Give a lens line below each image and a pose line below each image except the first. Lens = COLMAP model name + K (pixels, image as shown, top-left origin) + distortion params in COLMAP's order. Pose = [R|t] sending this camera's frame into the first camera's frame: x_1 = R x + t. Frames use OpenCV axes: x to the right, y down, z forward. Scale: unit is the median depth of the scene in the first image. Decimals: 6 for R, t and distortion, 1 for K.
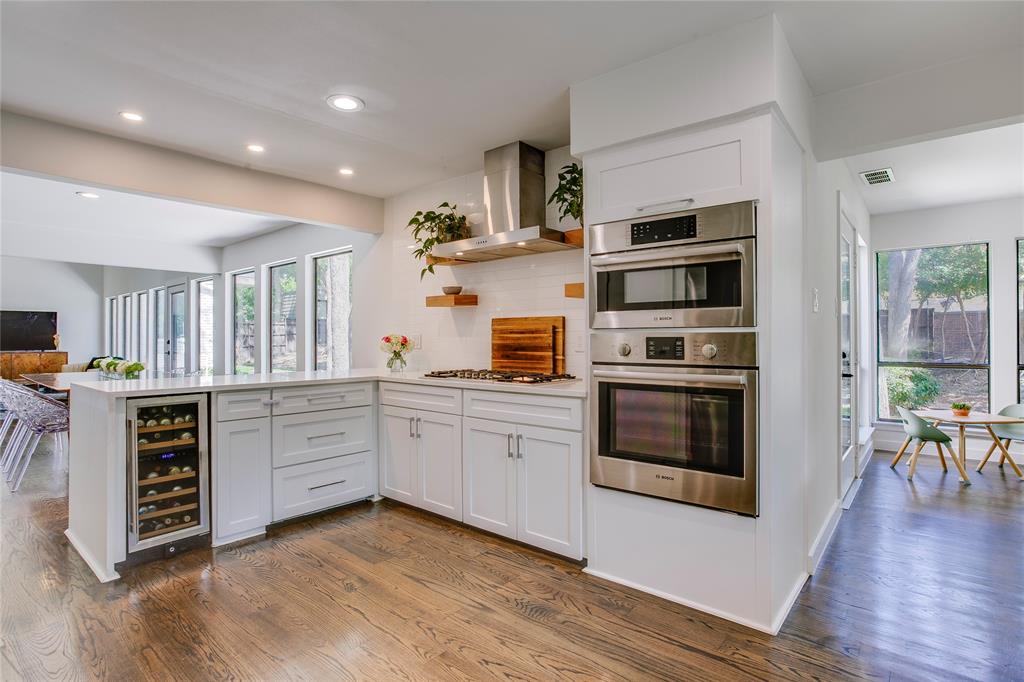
lens RADIAL K [[510.9, 0, 498.7], [0, 510.9, 331.8], [0, 0, 1]] dist [-0.031215, 0.011668]
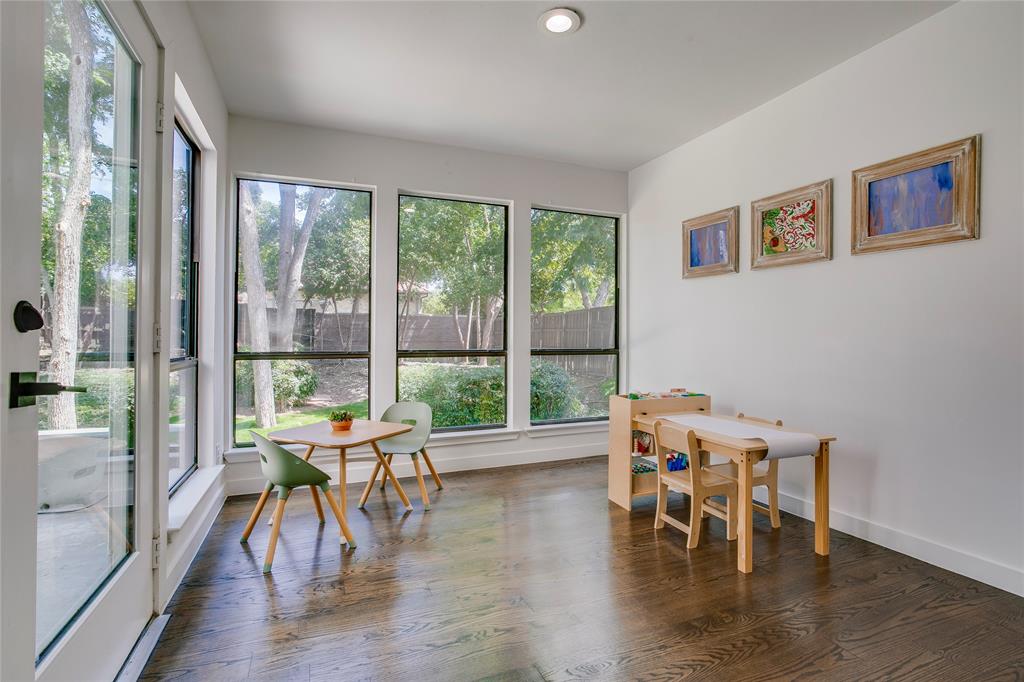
lens RADIAL K [[497.9, 0, 513.3], [0, 497.9, 336.9], [0, 0, 1]] dist [-0.007380, 0.000236]
pose [[0.460694, 0.001807, 0.887557, 0.613709], [-0.009700, 0.999948, 0.002999, 0.056629], [-0.887506, -0.009991, 0.460688, 0.688056]]
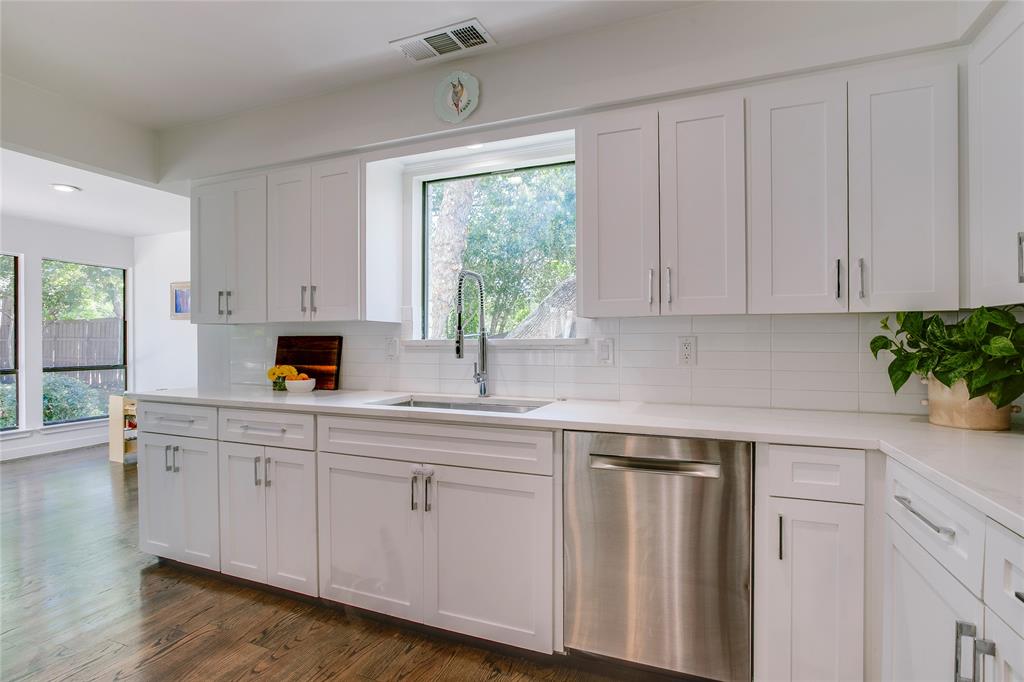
lens RADIAL K [[510.9, 0, 499.0], [0, 510.9, 347.4], [0, 0, 1]] dist [-0.031215, 0.011668]
pose [[-0.297862, -0.007358, 0.954581, -0.306792], [-0.007392, 0.999958, 0.005401, 0.003320], [-0.954580, -0.005448, -0.297904, 0.271177]]
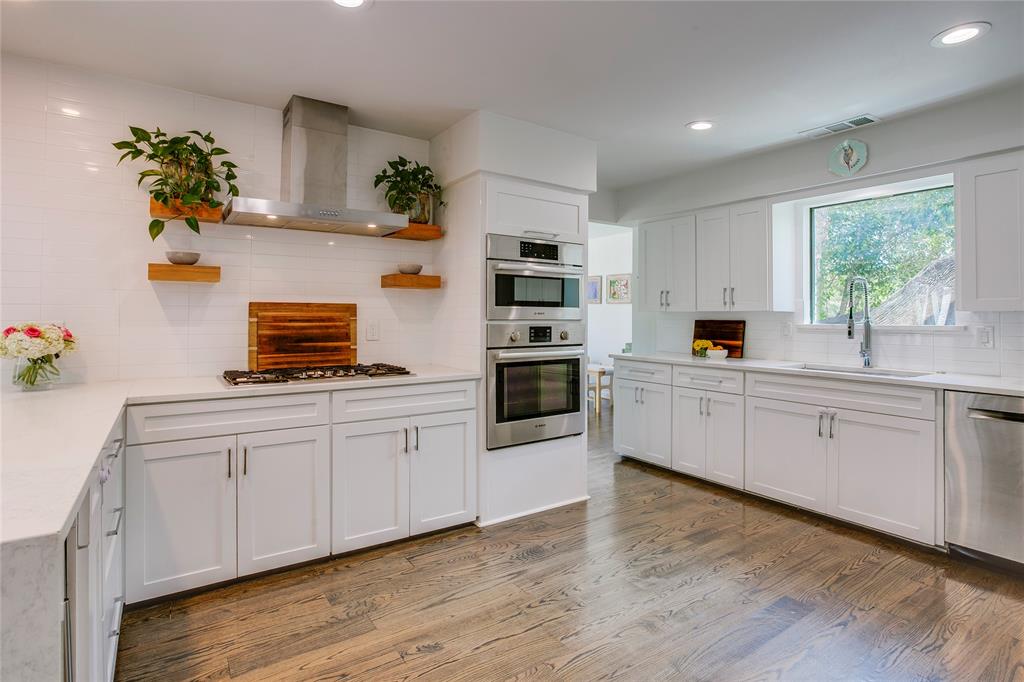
lens RADIAL K [[510.9, 0, 519.2], [0, 510.9, 311.1], [0, 0, 1]] dist [-0.031215, 0.011668]
pose [[0.259144, 0.014364, 0.965732, -0.759560], [-0.015108, 0.999827, -0.010817, -0.011800], [-0.965720, -0.011787, 0.259317, 0.491543]]
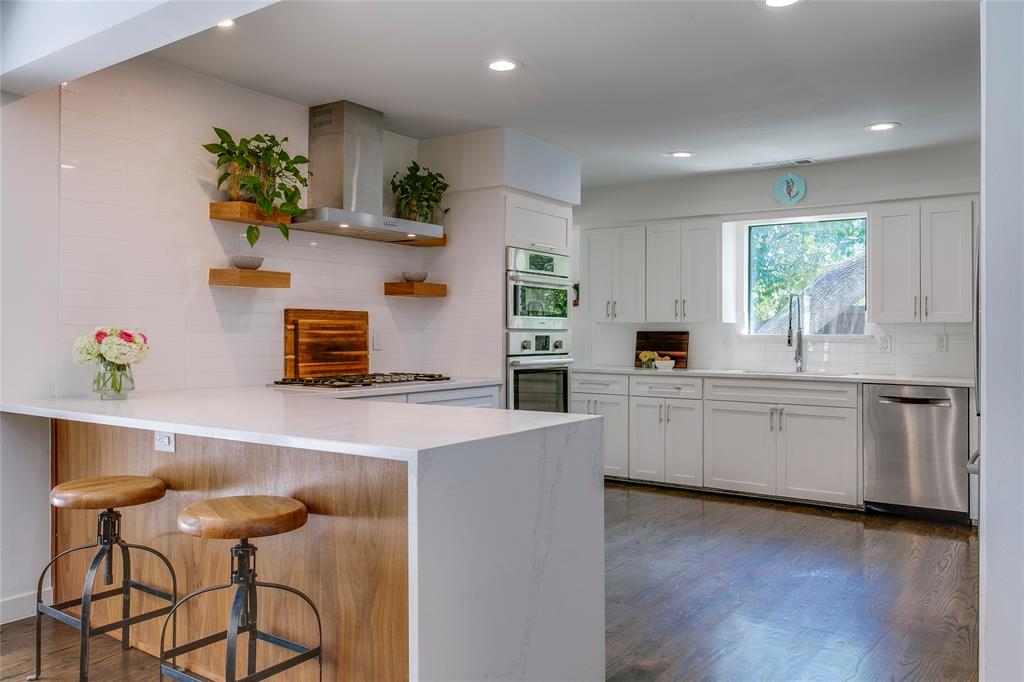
lens RADIAL K [[808.9, 0, 508.5], [0, 808.9, 327.9], [0, 0, 1]] dist [0.023200, -0.008432]
pose [[-0.091826, 0.009978, 0.995725, -1.429106], [-0.016485, 0.999798, -0.011539, 0.012307], [-0.995639, -0.017474, -0.091642, 0.938881]]
